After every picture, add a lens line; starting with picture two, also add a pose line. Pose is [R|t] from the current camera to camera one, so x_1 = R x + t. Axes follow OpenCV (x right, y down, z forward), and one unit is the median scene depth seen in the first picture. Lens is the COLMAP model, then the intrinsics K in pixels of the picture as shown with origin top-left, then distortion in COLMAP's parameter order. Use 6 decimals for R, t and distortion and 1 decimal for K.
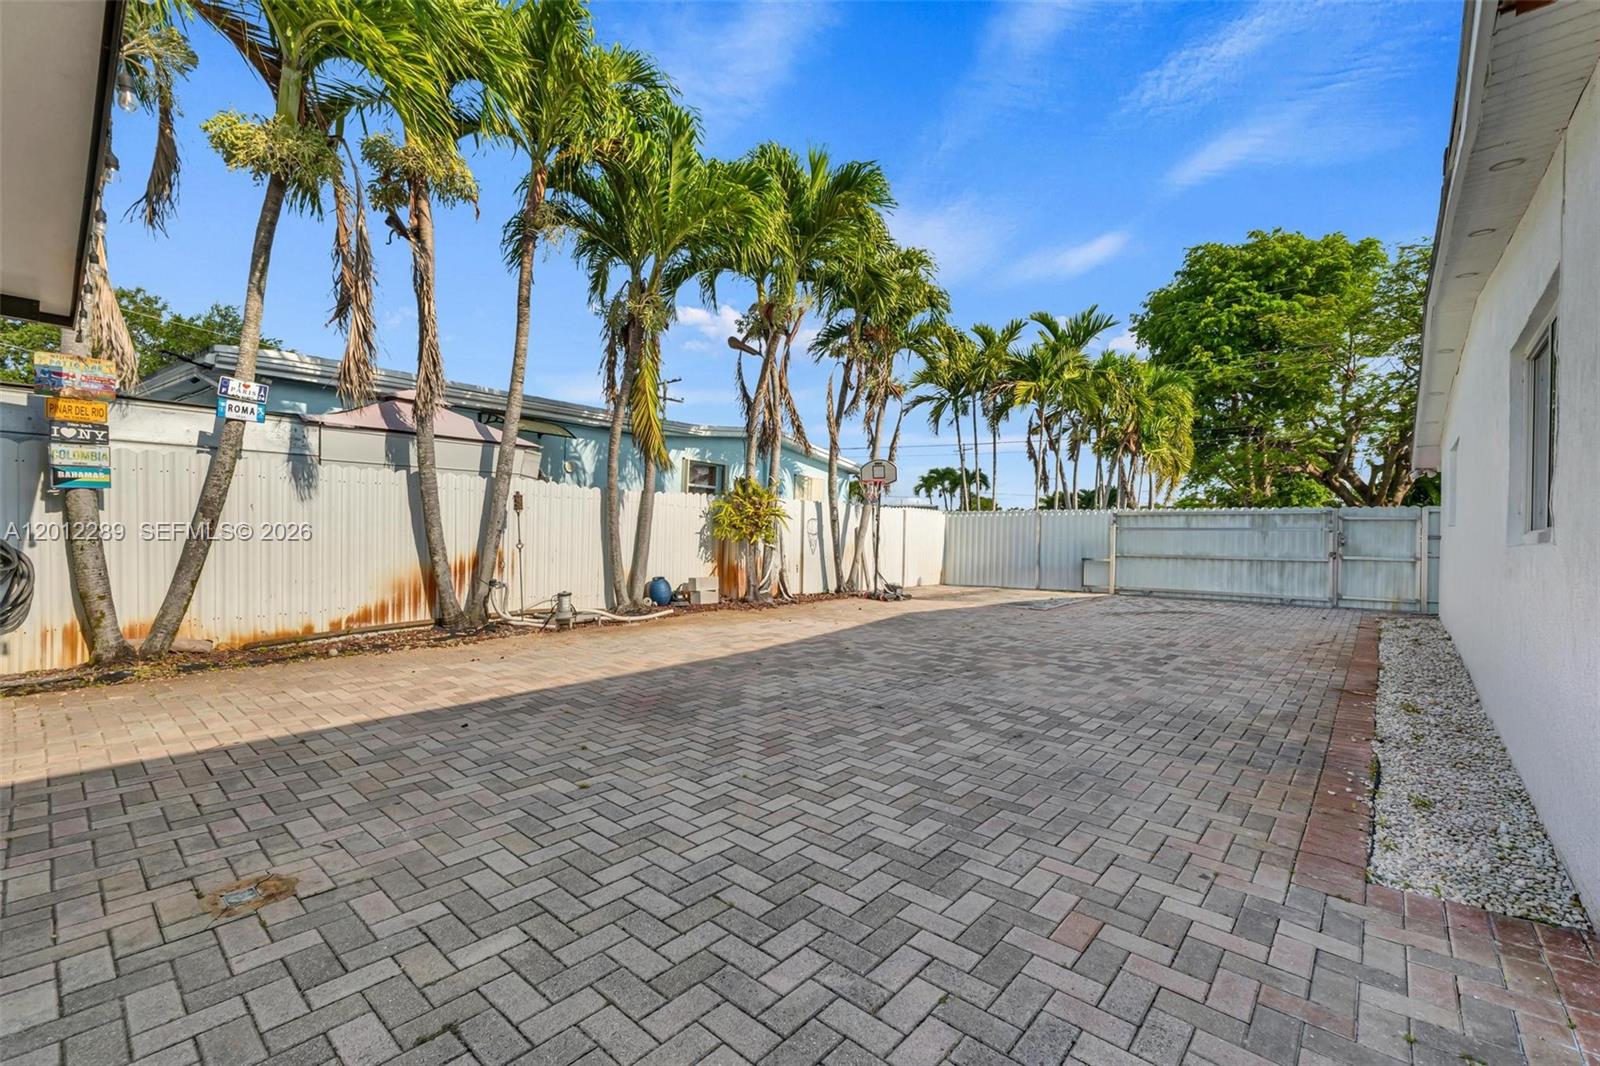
lens RADIAL K [[682.8, 0, 792.1], [0, 682.8, 522.4], [0, 0, 1]] dist [-0.002357, -0.001159]
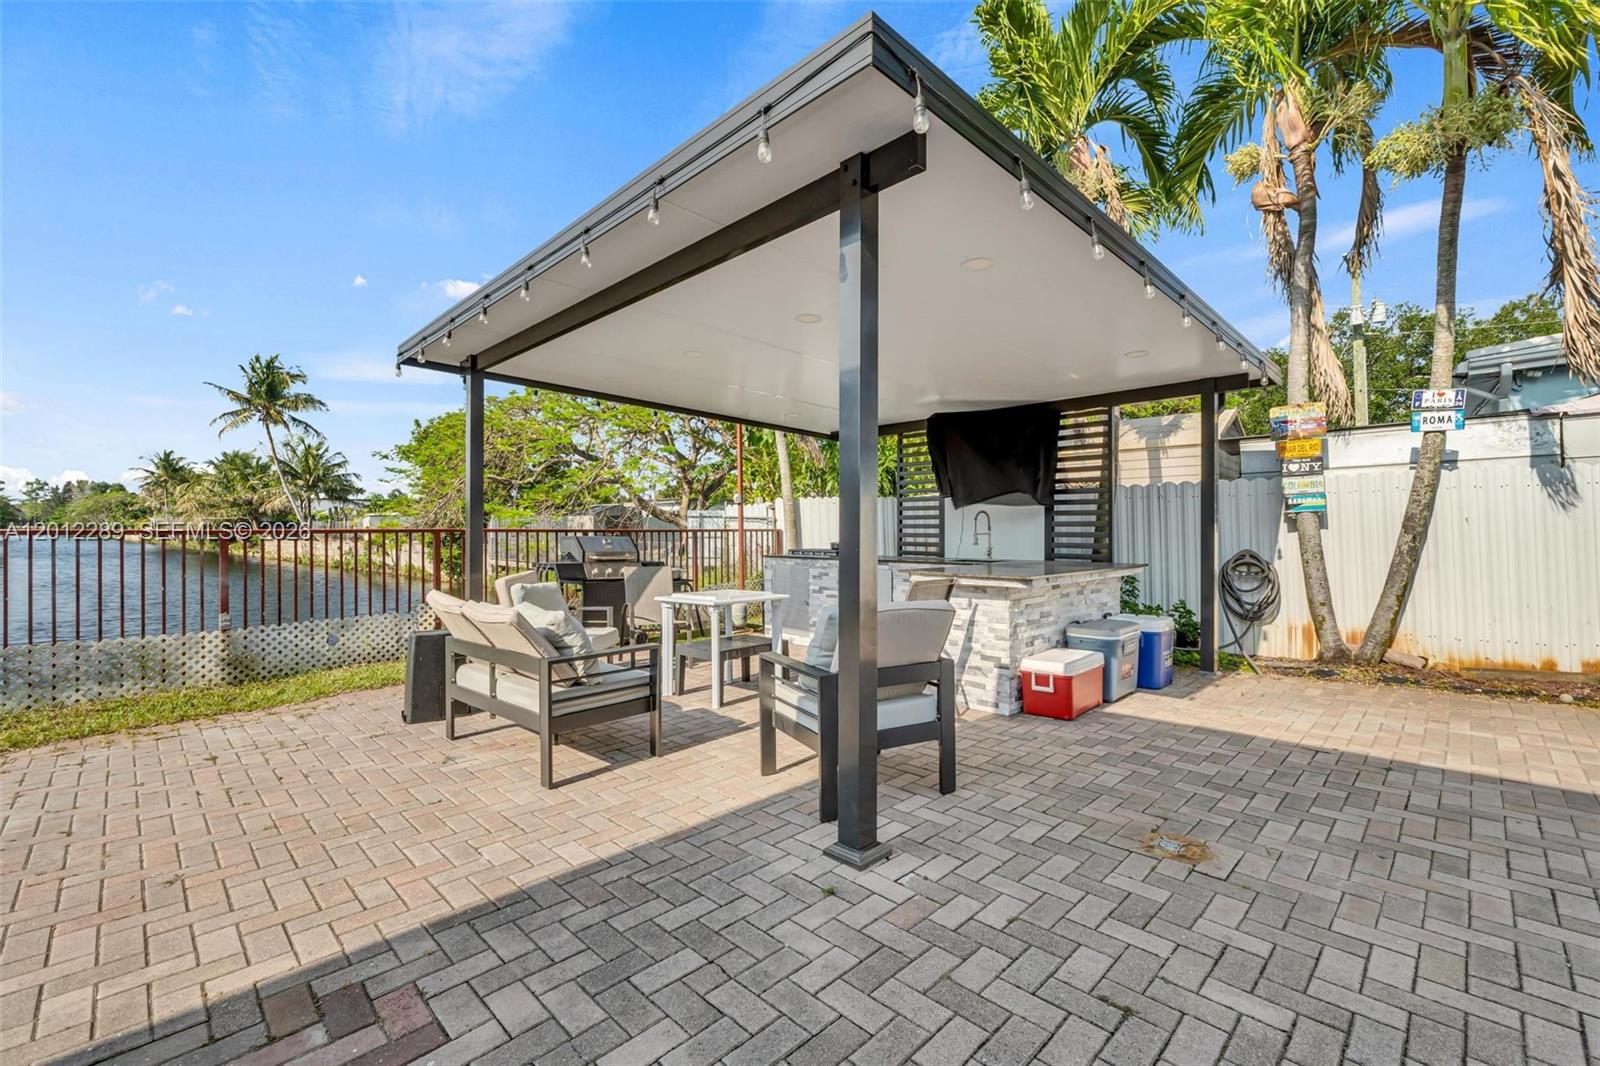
lens RADIAL K [[682.8, 0, 820.9], [0, 682.8, 534.3], [0, 0, 1]] dist [-0.002357, -0.001159]
pose [[-0.054068, -0.021427, -0.998307, 0.204131], [0.013694, 0.999660, -0.022198, 0.004513], [0.998443, -0.014871, -0.053756, 0.199868]]
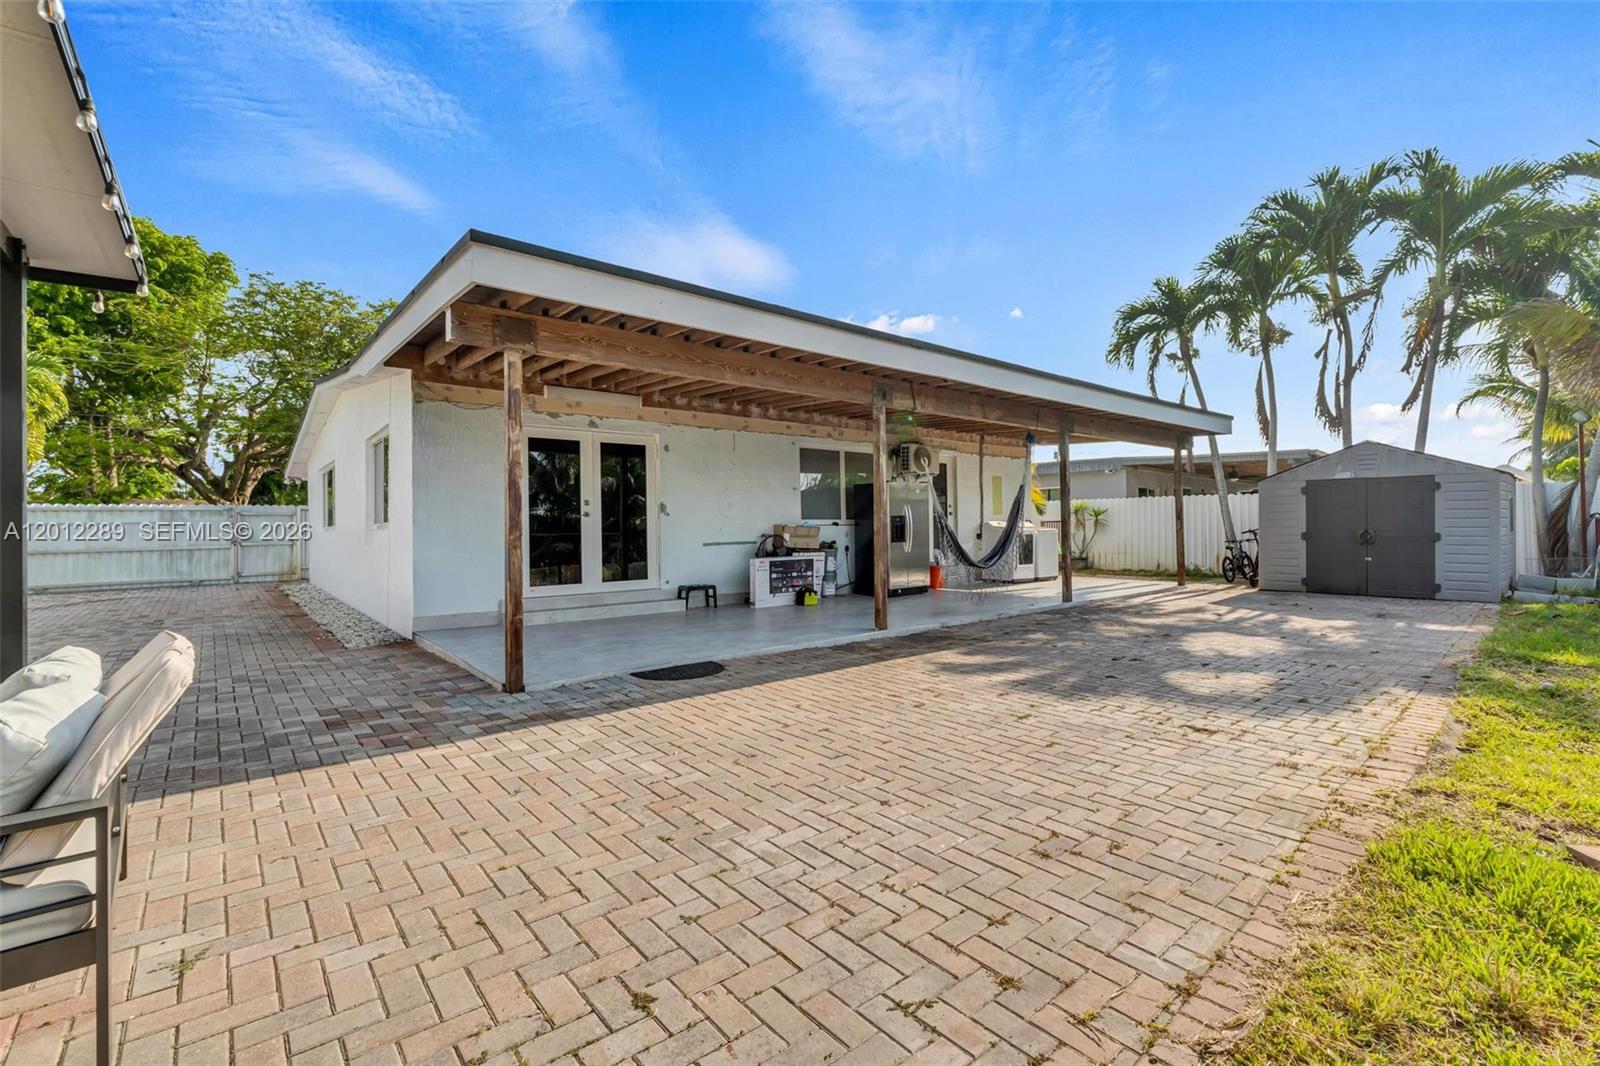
lens RADIAL K [[682.8, 0, 798.3], [0, 682.8, 525.8], [0, 0, 1]] dist [-0.002357, -0.001159]
pose [[0.148109, -0.021104, 0.988746, -0.808143], [0.000770, 0.999774, 0.021224, -0.025494], [-0.988971, -0.002382, 0.148092, -0.616416]]
